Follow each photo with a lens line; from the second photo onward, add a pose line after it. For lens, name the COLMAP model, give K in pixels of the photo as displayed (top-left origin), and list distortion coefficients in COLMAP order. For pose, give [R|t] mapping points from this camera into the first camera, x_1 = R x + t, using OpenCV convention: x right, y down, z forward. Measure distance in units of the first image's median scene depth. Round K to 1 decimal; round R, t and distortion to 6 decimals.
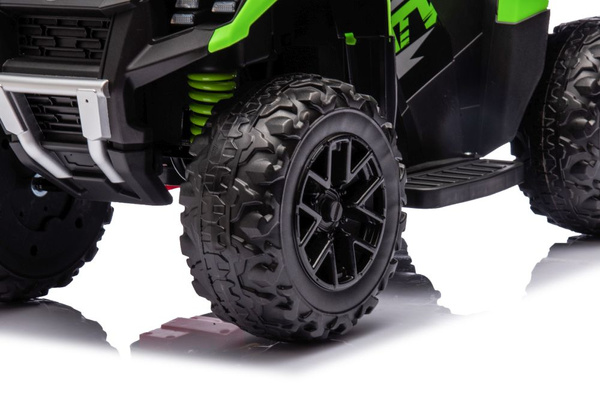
lens RADIAL K [[1757.8, 0, 300.0], [0, 1757.8, 200.0], [0, 0, 1]] dist [0.038178, 1.042969]
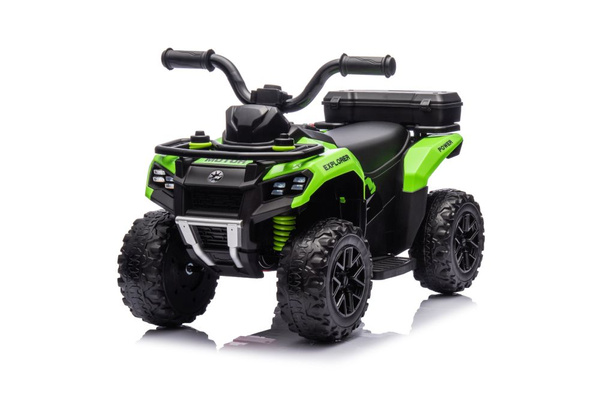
lens RADIAL K [[1267.3, 0, 300.0], [0, 1267.3, 200.0], [0, 0, 1]] dist [0.124230, 0.054848]
pose [[0.989771, 0.005841, 0.142547, -0.261254], [0.003189, 0.998006, -0.063034, 0.005633], [-0.142631, 0.062844, 0.987779, -0.554097]]
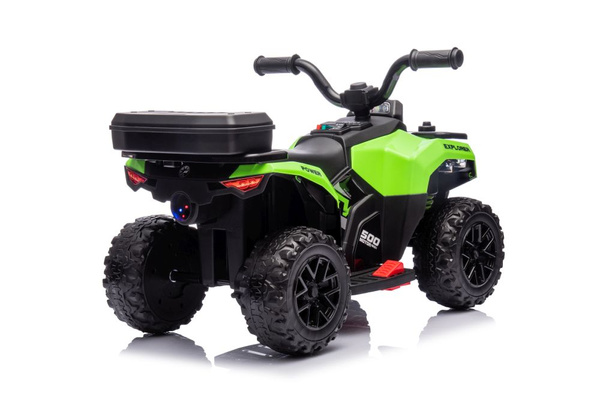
lens RADIAL K [[1267.3, 0, 300.0], [0, 1267.3, 200.5], [0, 0, 1]] dist [0.124230, 0.054848]
pose [[0.998749, -0.025735, -0.042877, 0.070497], [0.025191, 0.999596, -0.013181, -0.083615], [0.043199, 0.012084, 0.998993, -0.510763]]
